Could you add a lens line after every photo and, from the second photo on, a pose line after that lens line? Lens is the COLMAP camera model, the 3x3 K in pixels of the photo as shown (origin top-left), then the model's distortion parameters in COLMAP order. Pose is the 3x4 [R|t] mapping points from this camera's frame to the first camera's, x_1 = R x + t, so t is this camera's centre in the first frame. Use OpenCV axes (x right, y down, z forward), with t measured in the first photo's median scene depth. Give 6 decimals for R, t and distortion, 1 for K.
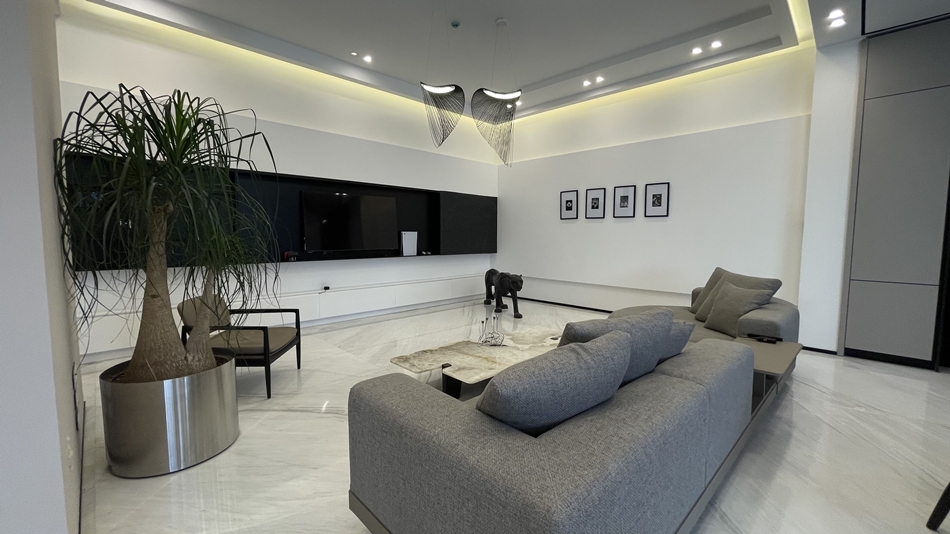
lens RADIAL K [[384.9, 0, 474.3], [0, 384.9, 264.5], [0, 0, 1]] dist [-0.001027, 0.001084]
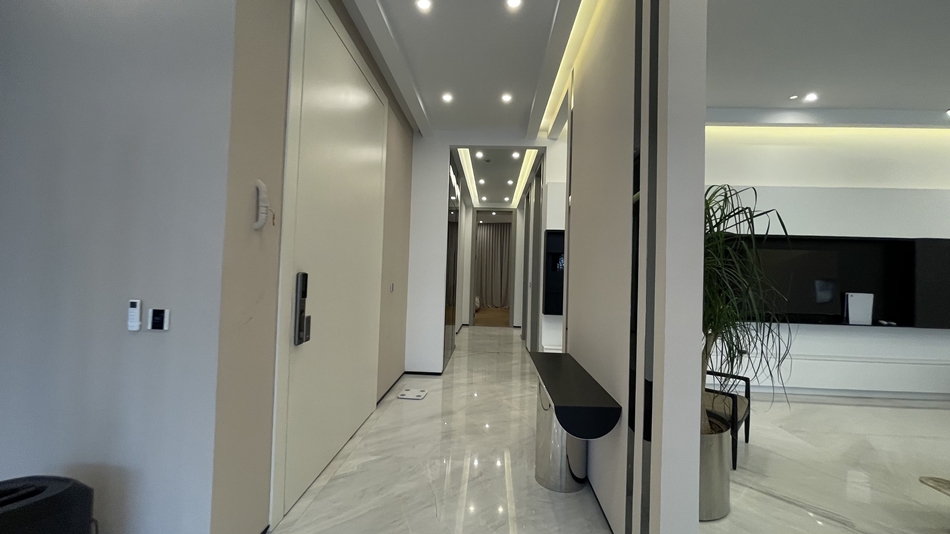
lens RADIAL K [[384.9, 0, 479.0], [0, 384.9, 265.6], [0, 0, 1]] dist [-0.001027, 0.001084]
pose [[0.681134, -0.000216, -0.732159, -0.135207], [-0.084235, 0.993337, -0.078658, -0.016920], [0.727297, 0.115250, 0.676577, -0.094125]]
